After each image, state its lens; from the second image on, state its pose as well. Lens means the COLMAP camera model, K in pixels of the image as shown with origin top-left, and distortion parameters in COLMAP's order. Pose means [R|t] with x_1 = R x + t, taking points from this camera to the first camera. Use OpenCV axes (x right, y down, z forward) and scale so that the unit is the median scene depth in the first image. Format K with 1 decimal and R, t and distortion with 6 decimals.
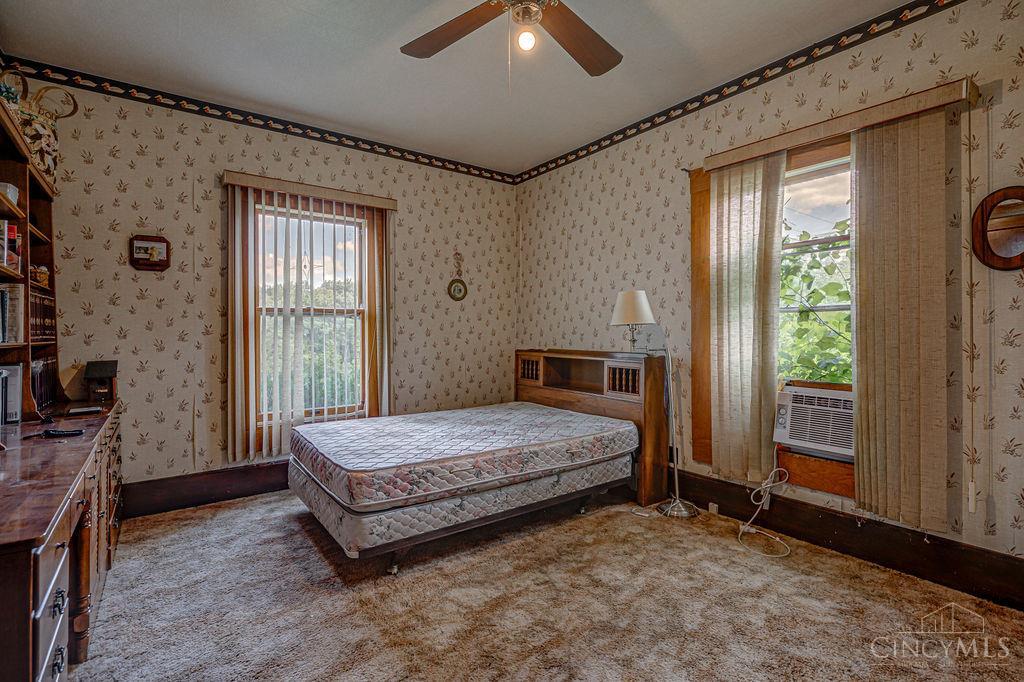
lens RADIAL K [[469.3, 0, 518.4], [0, 469.3, 337.4], [0, 0, 1]] dist [-0.004852, 0.000159]
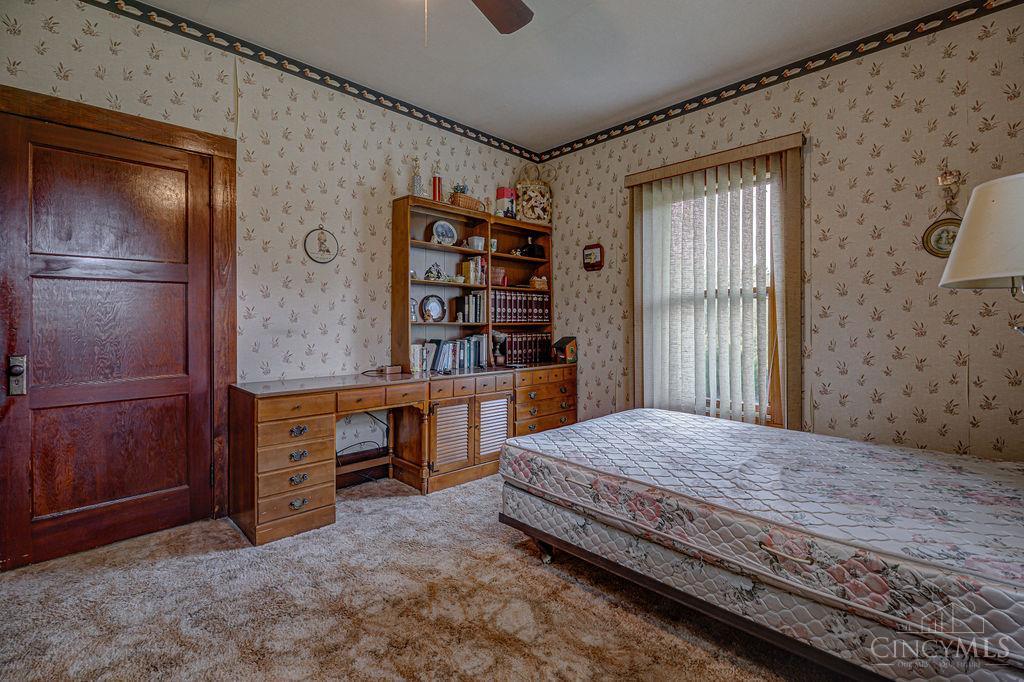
lens RADIAL K [[472.2, 0, 516.9], [0, 472.2, 326.7], [0, 0, 1]] dist [-0.001559, -0.000067]
pose [[0.136116, 0.013207, -0.990605, 0.598302], [-0.006555, 0.999901, 0.012430, 0.001676], [0.990671, 0.004802, 0.136189, 0.695328]]
